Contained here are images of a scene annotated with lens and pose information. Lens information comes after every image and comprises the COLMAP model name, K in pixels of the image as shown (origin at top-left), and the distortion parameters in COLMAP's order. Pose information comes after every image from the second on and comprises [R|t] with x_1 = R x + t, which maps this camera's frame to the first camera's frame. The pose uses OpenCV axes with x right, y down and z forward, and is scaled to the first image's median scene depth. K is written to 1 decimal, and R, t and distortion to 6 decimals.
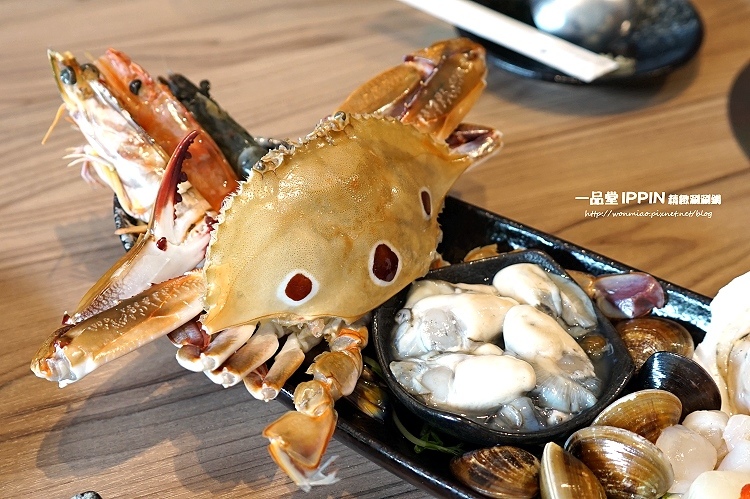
lens RADIAL K [[1207.6, 0, 373.6], [0, 1207.6, 247.8], [0, 0, 1]] dist [-0.026056, 0.000000]
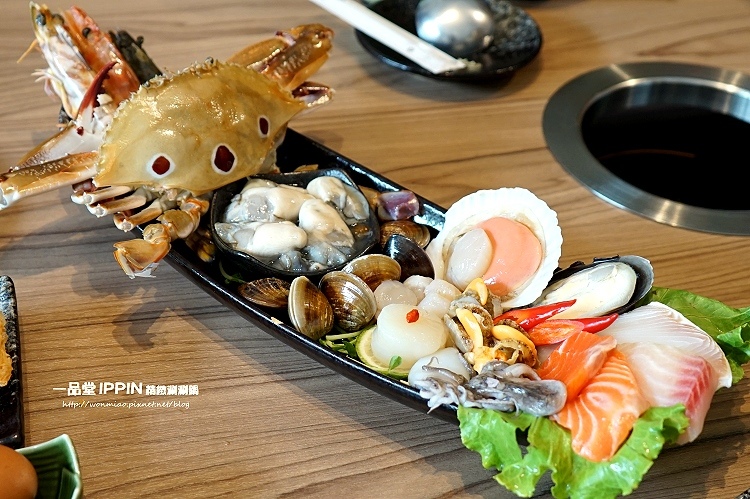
lens RADIAL K [[1203.4, 0, 373.4], [0, 1203.4, 249.8], [0, 0, 1]] dist [-0.007377, 0.000000]
pose [[0.991380, 0.108938, -0.072789, 0.306065], [-0.111802, 0.993060, -0.036499, 0.154506], [0.068308, 0.044323, 0.996679, -0.455325]]
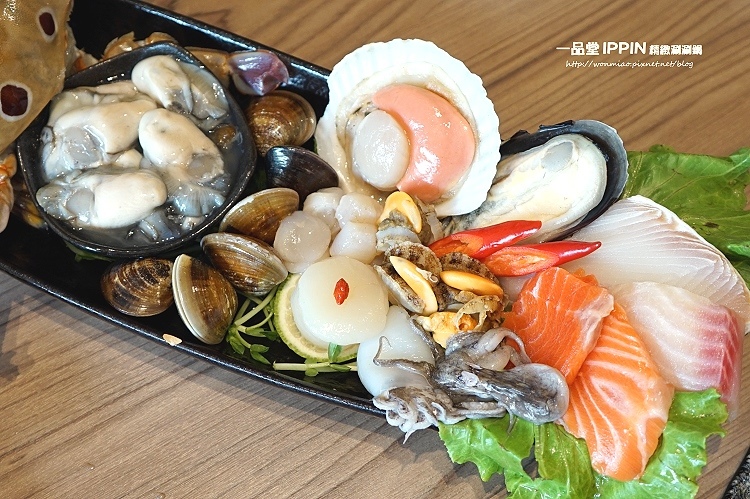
lens RADIAL K [[1203.4, 0, 374.7], [0, 1203.4, 246.6], [0, 0, 1]] dist [-0.007377, 0.000000]
pose [[0.985837, -0.157207, 0.058400, 0.236494], [0.114881, 0.886747, 0.447752, -0.305144], [-0.122176, -0.434701, 0.892249, -0.042936]]
